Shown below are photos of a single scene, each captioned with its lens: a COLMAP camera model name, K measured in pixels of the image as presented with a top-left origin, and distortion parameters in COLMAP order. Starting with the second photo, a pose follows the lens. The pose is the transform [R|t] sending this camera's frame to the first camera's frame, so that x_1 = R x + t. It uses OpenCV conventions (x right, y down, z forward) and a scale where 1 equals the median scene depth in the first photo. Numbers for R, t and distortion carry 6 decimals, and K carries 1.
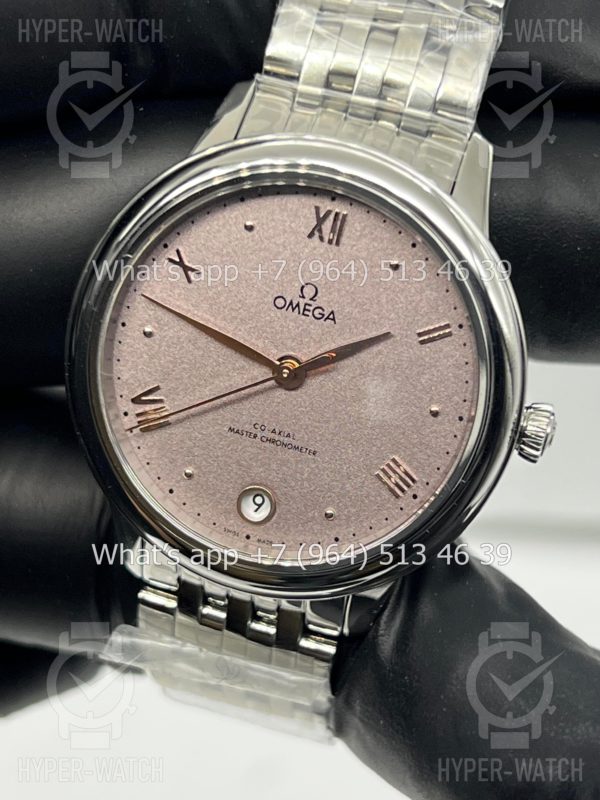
lens RADIAL K [[1853.5, 0, 297.5], [0, 1853.5, 406.3], [0, 0, 1]] dist [0.203697, 0.000000]
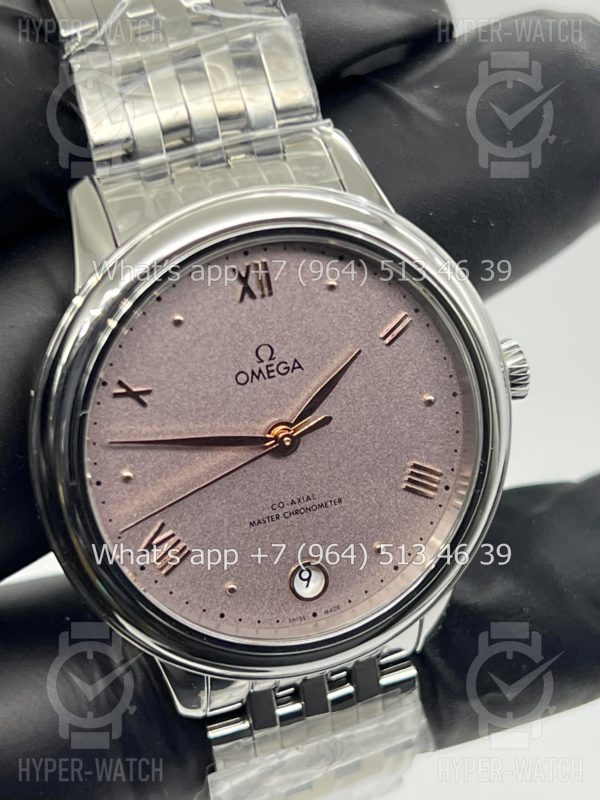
lens RADIAL K [[1853.5, 0, 299.8], [0, 1853.5, 395.5], [0, 0, 1]] dist [0.203697, 0.000000]
pose [[0.799343, -0.478390, 0.363584, -0.326362], [0.460053, 0.876492, 0.141822, -0.165888], [-0.386525, 0.053903, 0.920703, 0.134434]]
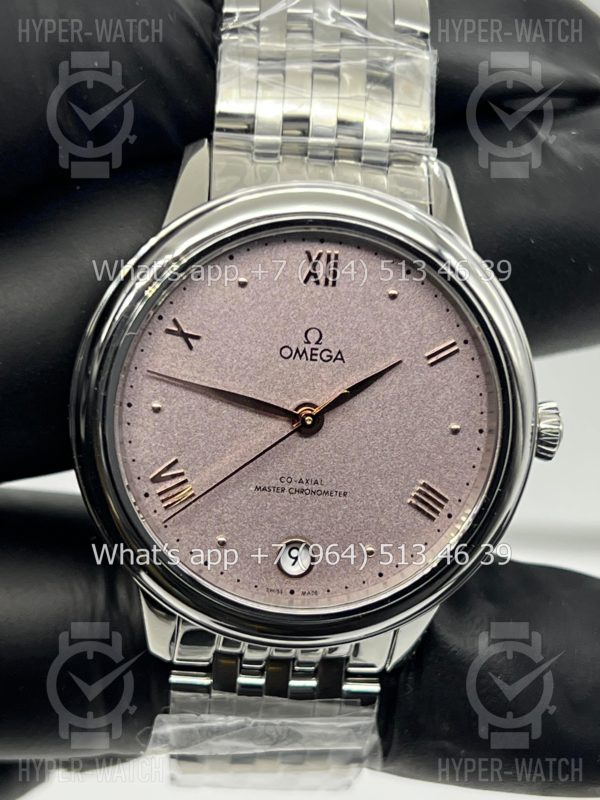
lens RADIAL K [[1853.5, 0, 292.5], [0, 1853.5, 395.3], [0, 0, 1]] dist [0.203697, 0.000000]
pose [[0.945005, -0.189193, 0.266778, -0.274633], [0.198137, 0.980151, -0.006757, -0.025859], [-0.260205, 0.059244, 0.963734, 0.042011]]
